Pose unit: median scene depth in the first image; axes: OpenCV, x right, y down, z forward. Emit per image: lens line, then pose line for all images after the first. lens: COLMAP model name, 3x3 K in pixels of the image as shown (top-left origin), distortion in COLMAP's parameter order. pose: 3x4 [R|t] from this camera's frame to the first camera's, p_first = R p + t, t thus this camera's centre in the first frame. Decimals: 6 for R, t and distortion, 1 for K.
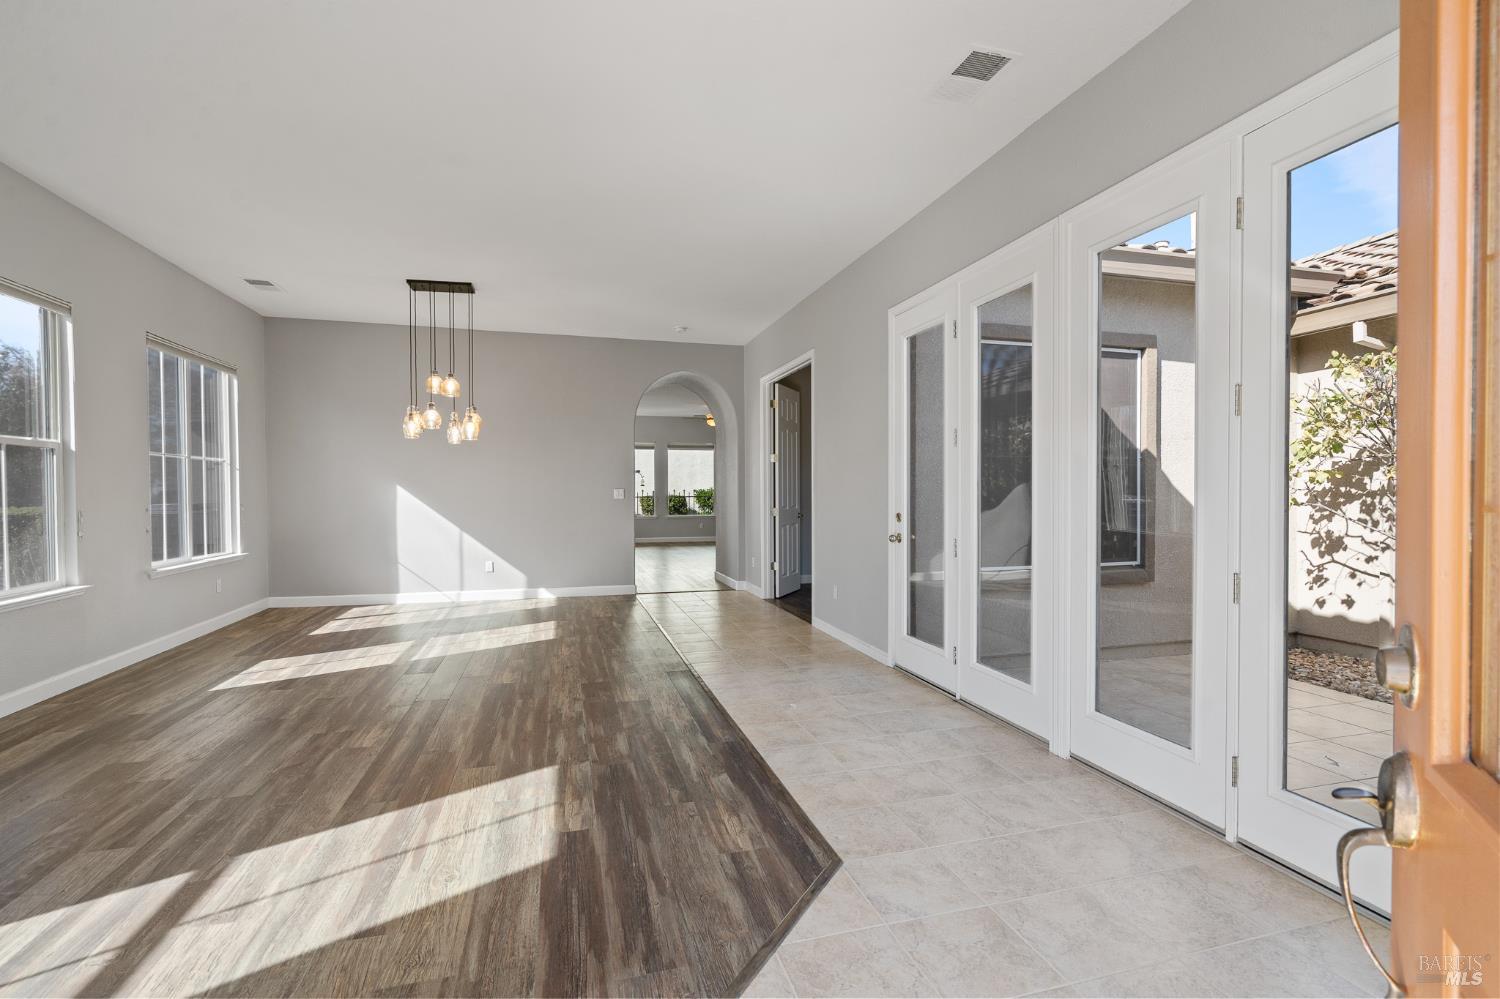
lens RADIAL K [[678.4, 0, 750.0], [0, 678.4, 499.5], [0, 0, 1]] dist [0.001826, 0.000578]
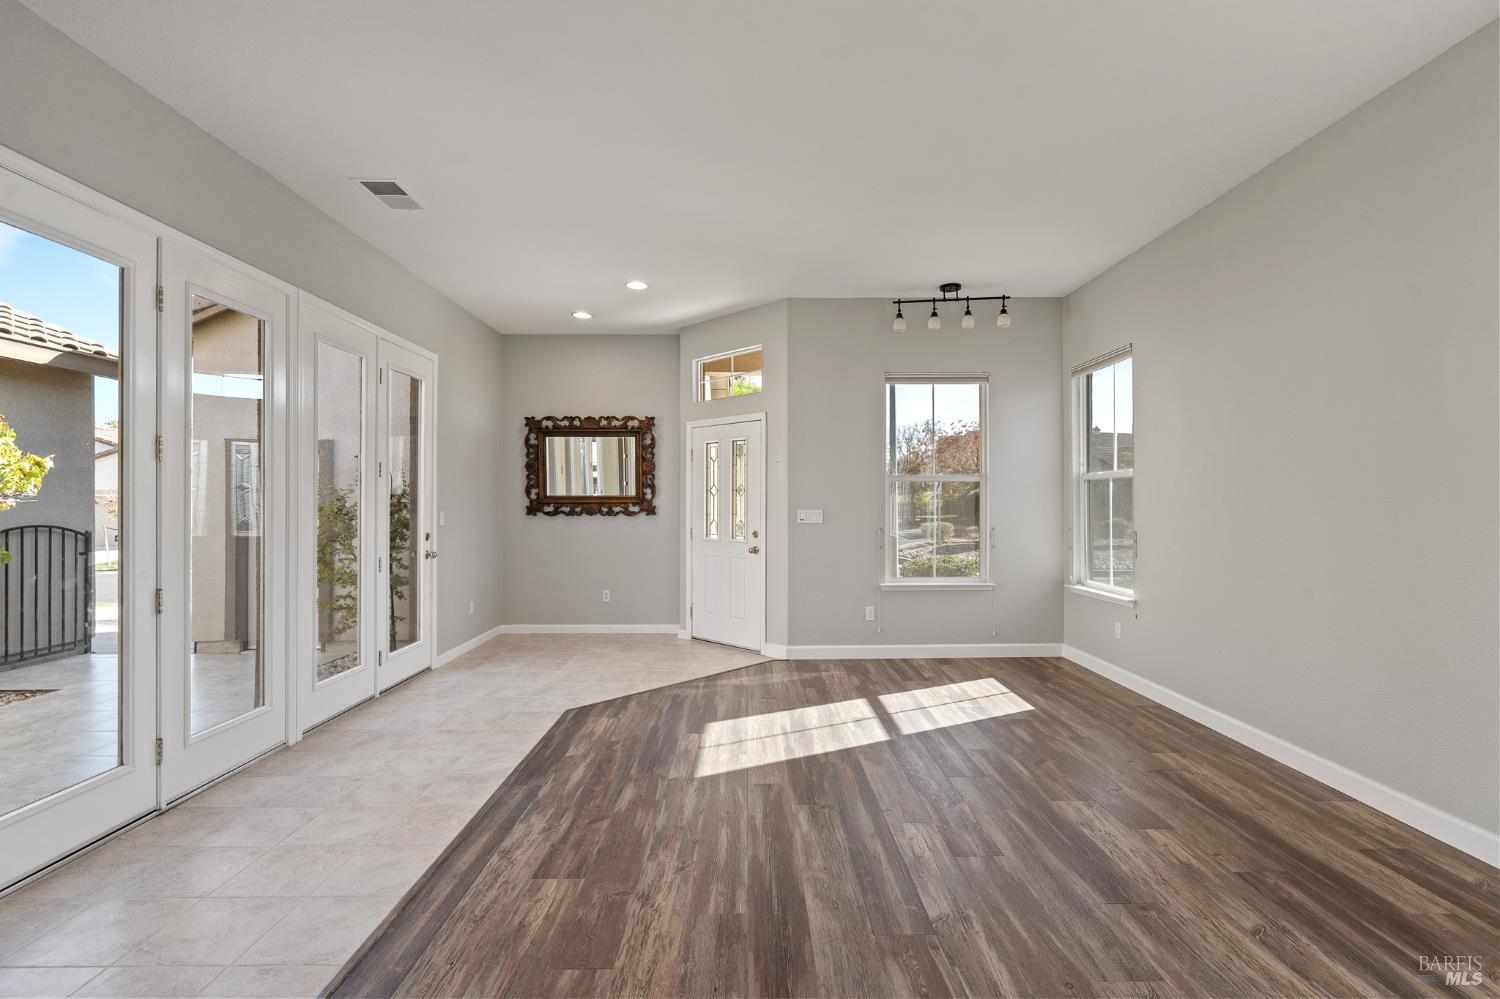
lens RADIAL K [[678.4, 0, 750.0], [0, 678.4, 499.5], [0, 0, 1]] dist [0.001826, 0.000578]
pose [[-0.963739, 0.004869, 0.266803, -0.690025], [0.006275, 0.999971, 0.004417, -0.050330], [-0.266774, 0.005931, -0.963741, 2.128106]]
